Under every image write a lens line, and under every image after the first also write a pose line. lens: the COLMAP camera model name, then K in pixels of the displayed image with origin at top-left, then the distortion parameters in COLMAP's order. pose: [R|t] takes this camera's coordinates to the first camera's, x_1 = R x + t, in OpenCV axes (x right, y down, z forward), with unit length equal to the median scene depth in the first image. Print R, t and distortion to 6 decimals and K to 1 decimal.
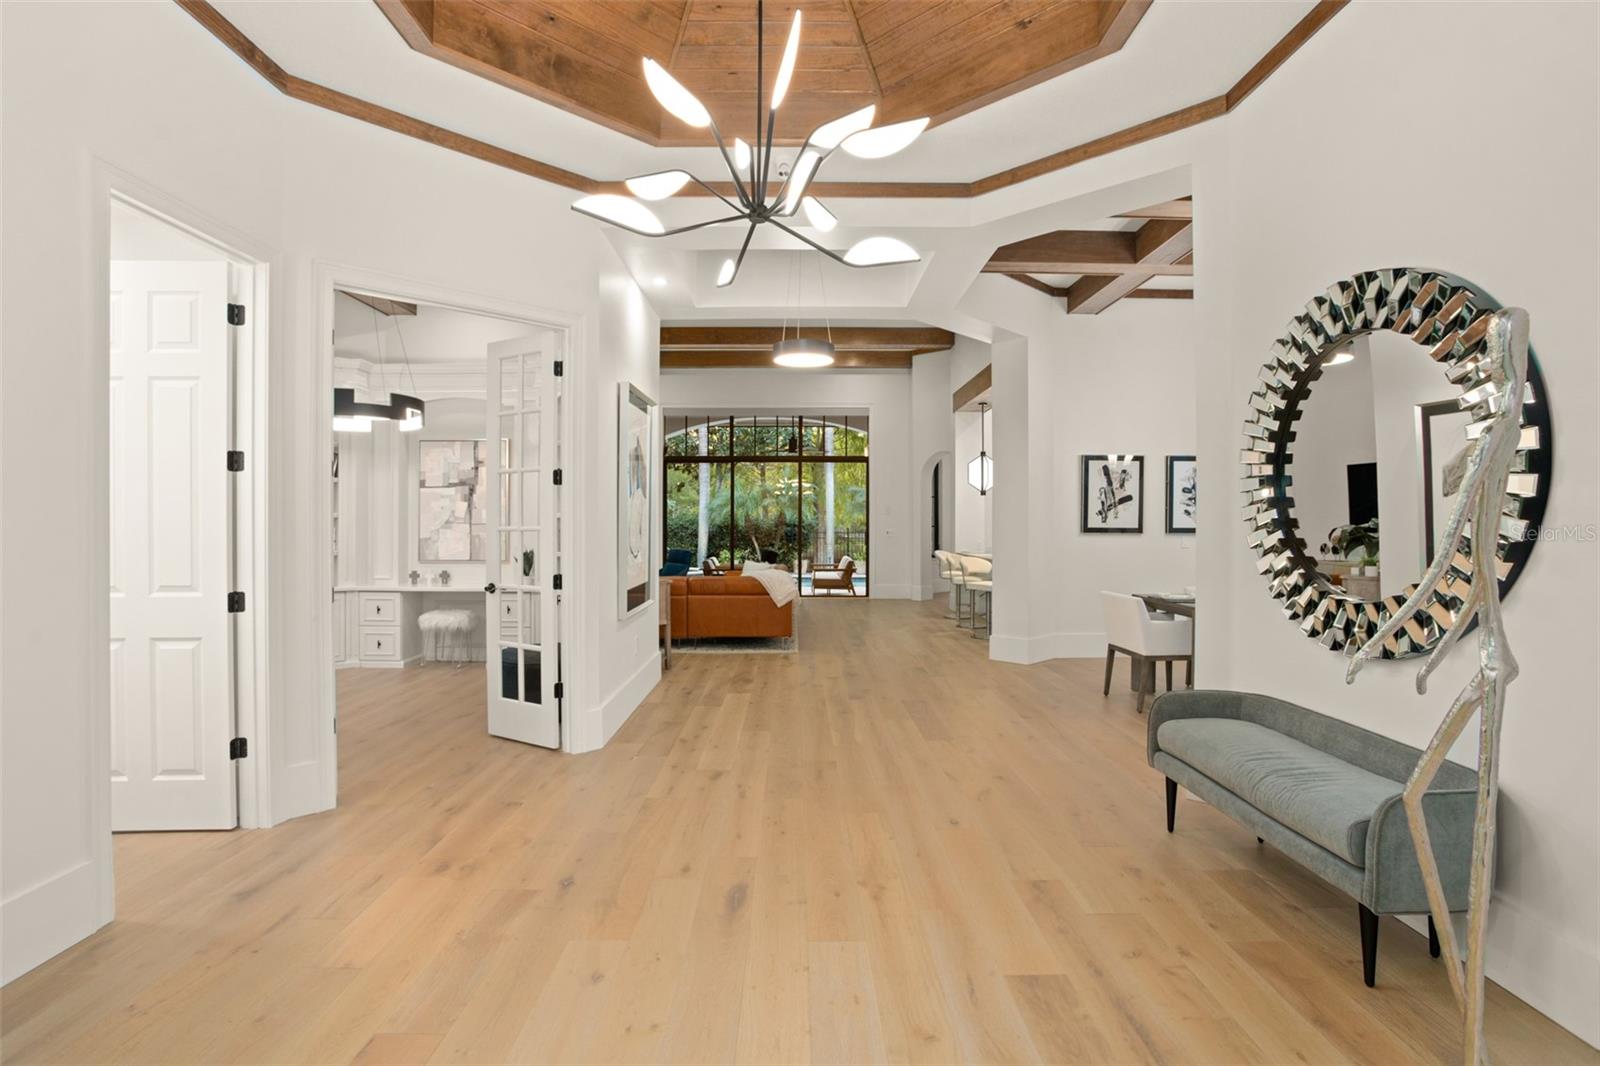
lens RADIAL K [[792.7, 0, 808.3], [0, 792.7, 528.9], [0, 0, 1]] dist [-0.069755, 0.030654]
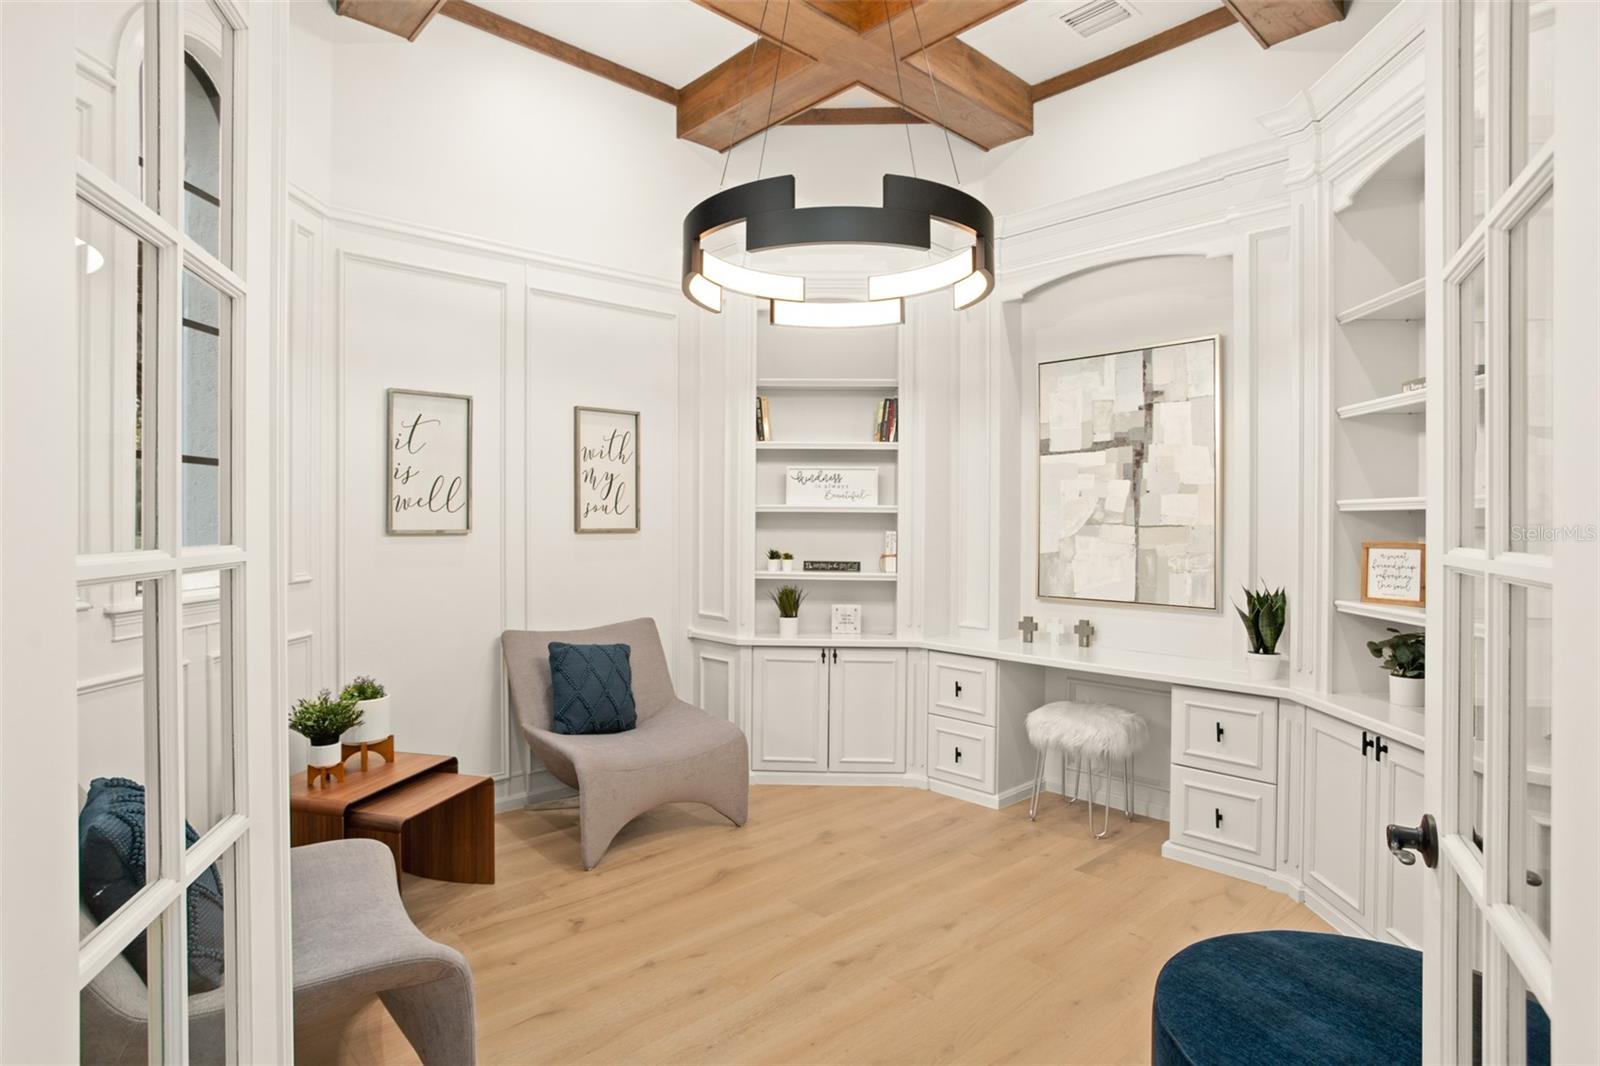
lens RADIAL K [[846.5, 0, 800.0], [0, 846.5, 533.0], [0, 0, 1]] dist [-0.046919, -0.000018]
pose [[0.676364, 0.005444, -0.736547, -0.196101], [-0.003426, 0.999985, 0.004246, -0.003380], [0.736559, -0.000349, 0.676373, 0.510006]]
